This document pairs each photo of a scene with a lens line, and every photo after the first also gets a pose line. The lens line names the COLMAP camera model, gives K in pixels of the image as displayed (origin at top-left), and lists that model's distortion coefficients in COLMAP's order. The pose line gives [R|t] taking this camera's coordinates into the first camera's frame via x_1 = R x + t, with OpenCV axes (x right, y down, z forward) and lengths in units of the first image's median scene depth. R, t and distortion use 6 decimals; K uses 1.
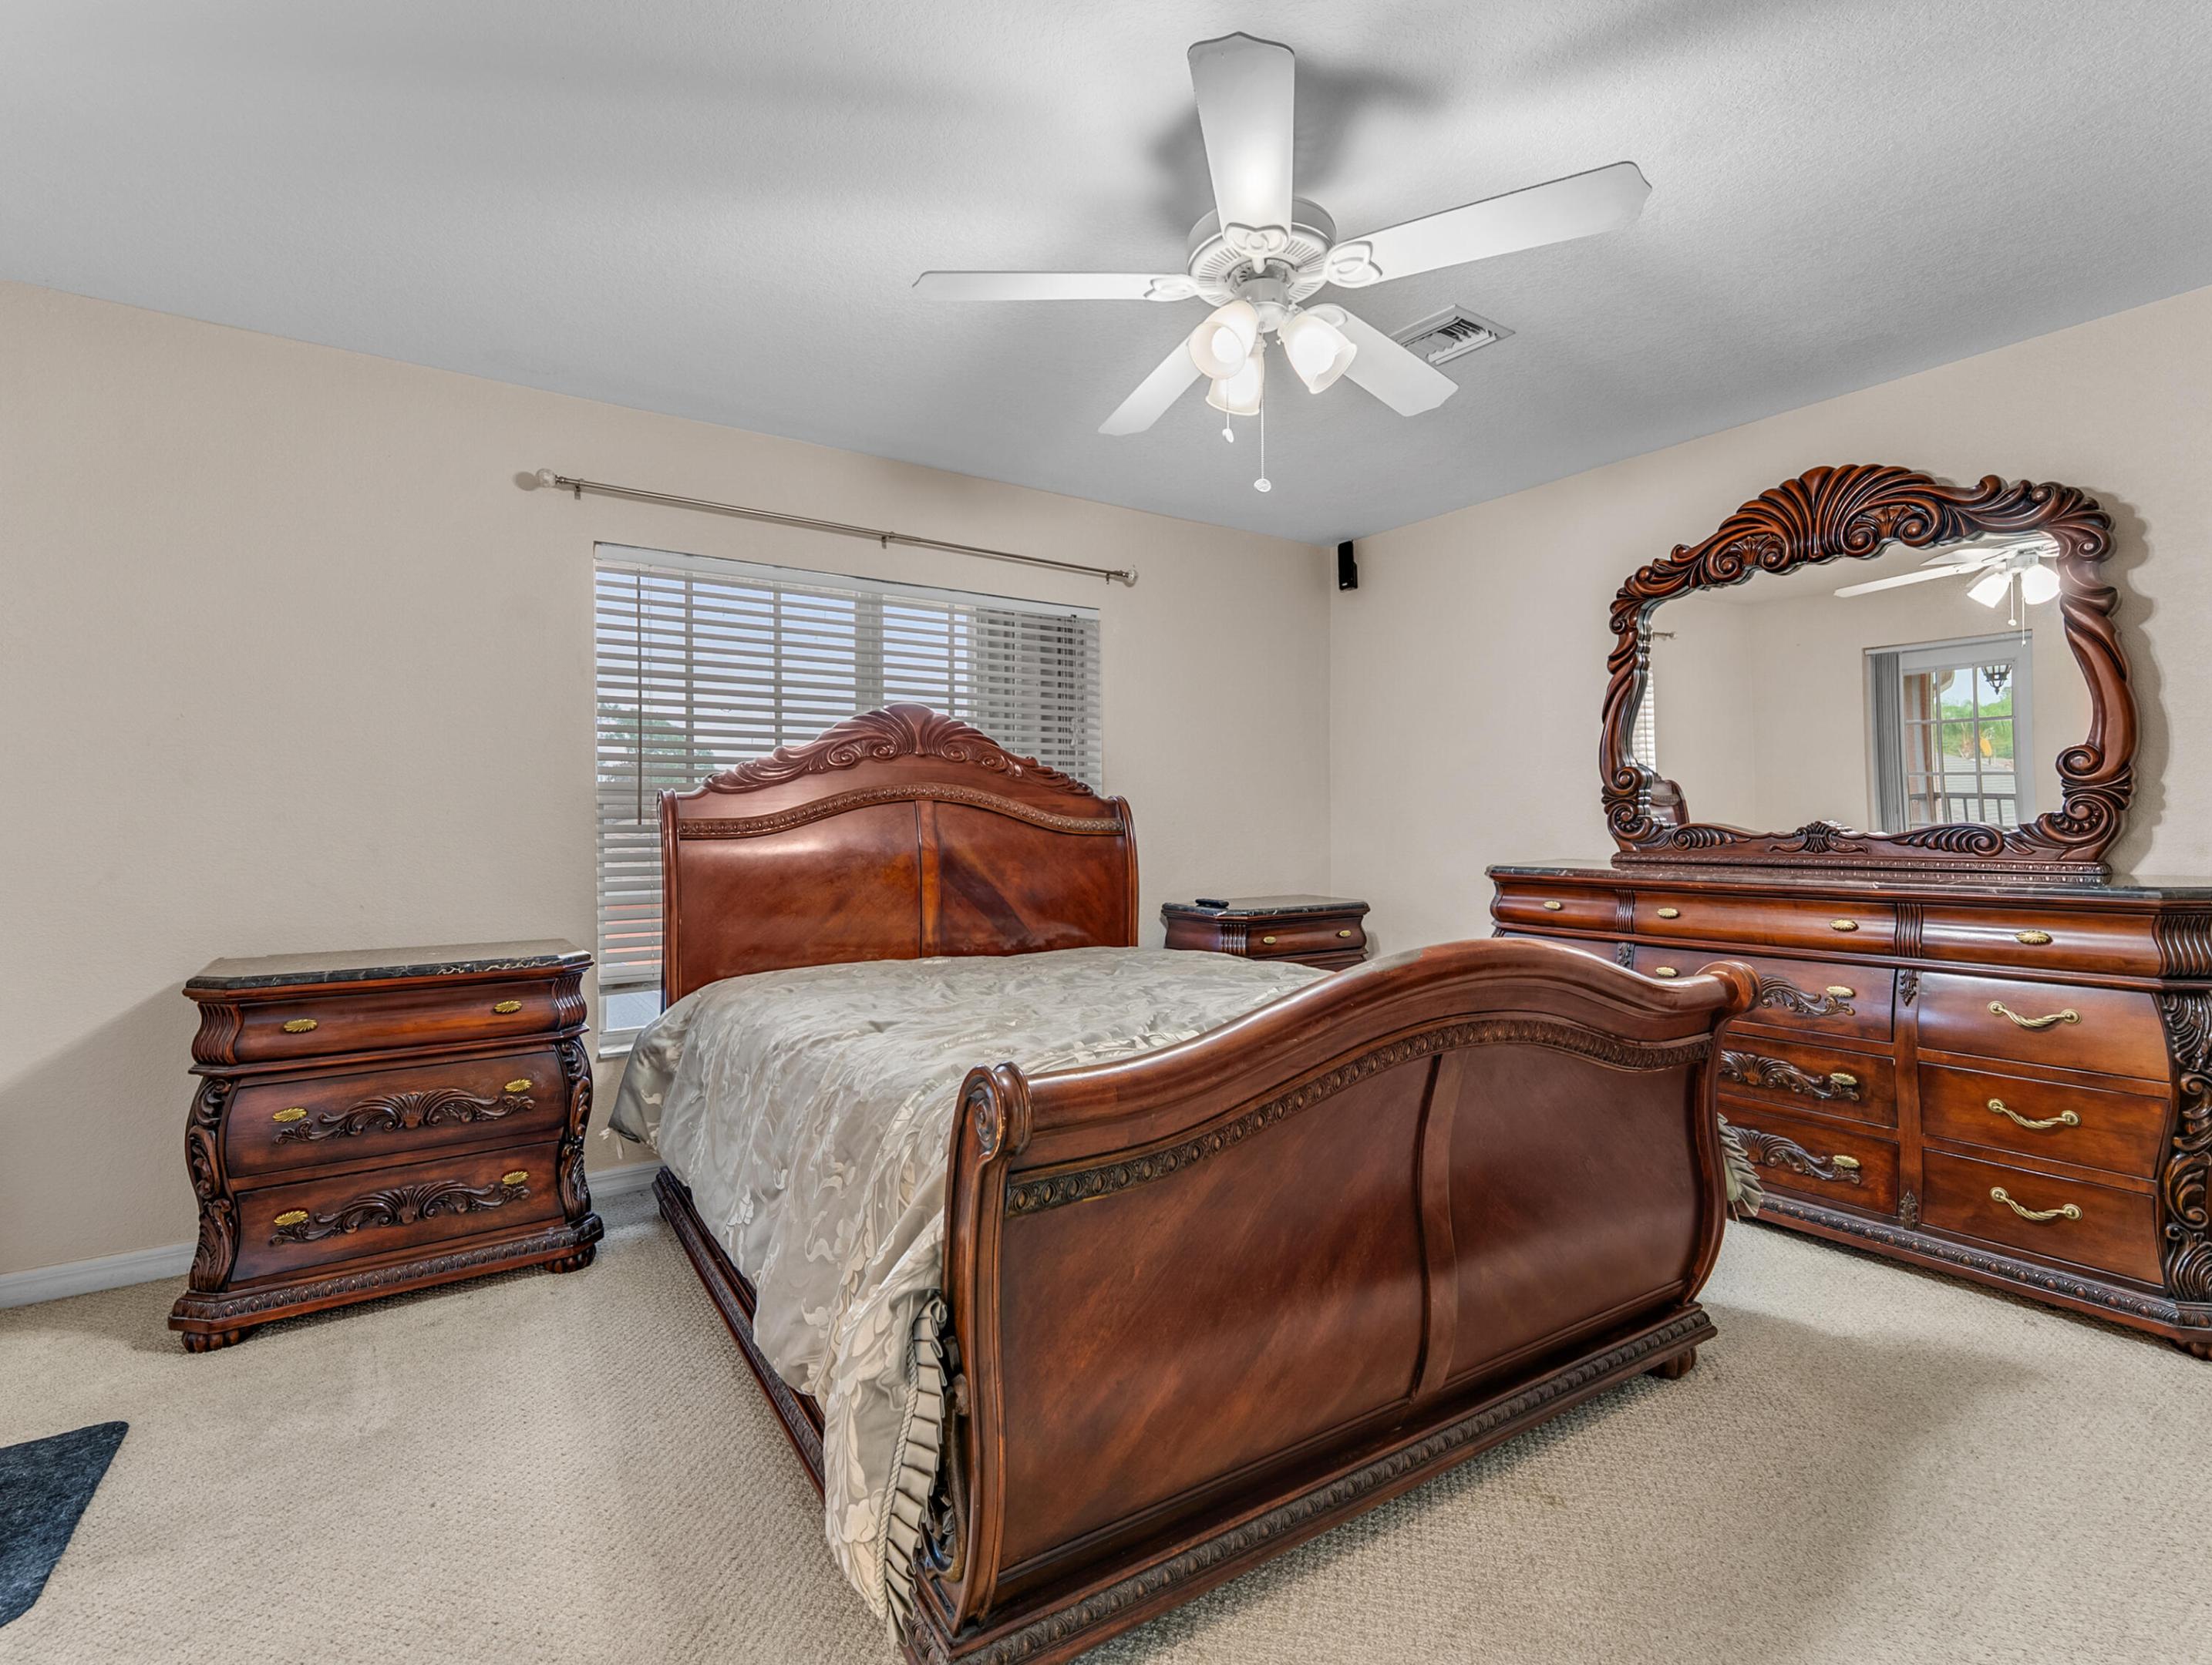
lens RADIAL K [[1017.7, 0, 1107.1], [0, 1017.7, 835.9], [0, 0, 1]] dist [-0.000373, 0.000046]
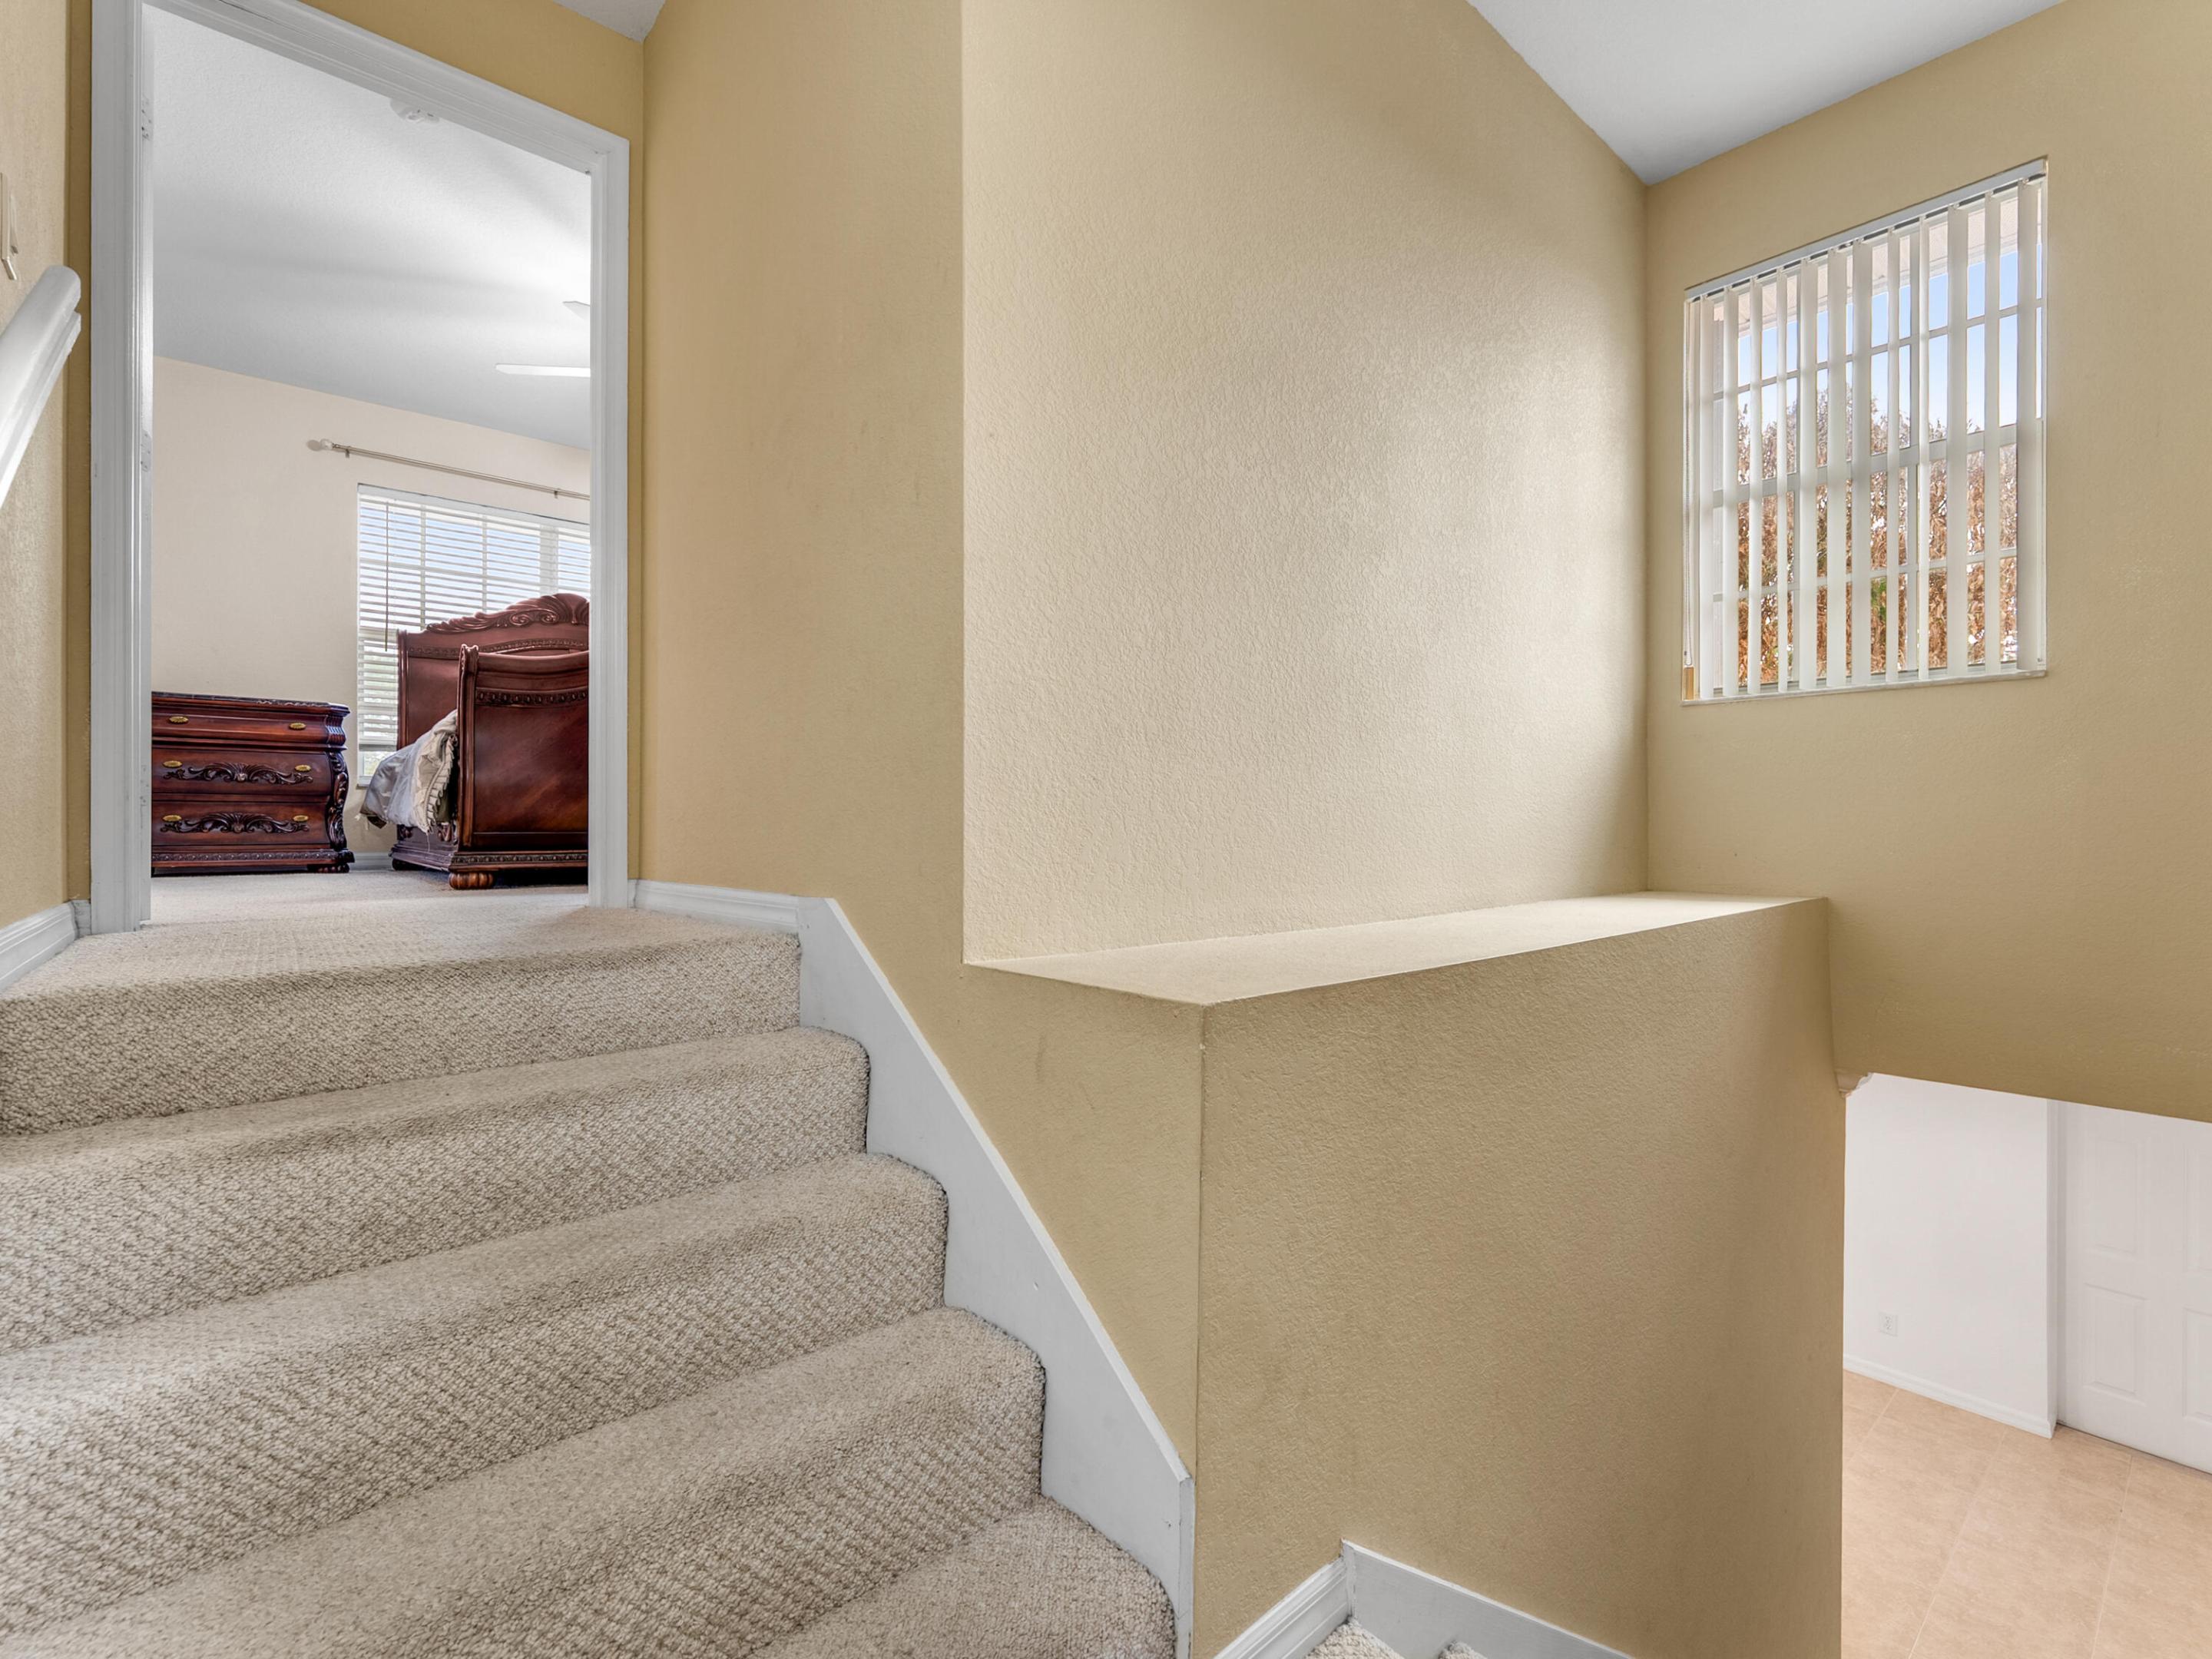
lens RADIAL K [[1001.9, 0, 1103.5], [0, 1001.9, 823.8], [0, 0, 1]] dist [-0.003690, -0.000030]
pose [[0.990954, 0.005550, 0.134089, 0.610663], [-0.004294, 0.999944, -0.009659, 0.348511], [-0.134135, 0.008996, 0.990922, -0.980071]]
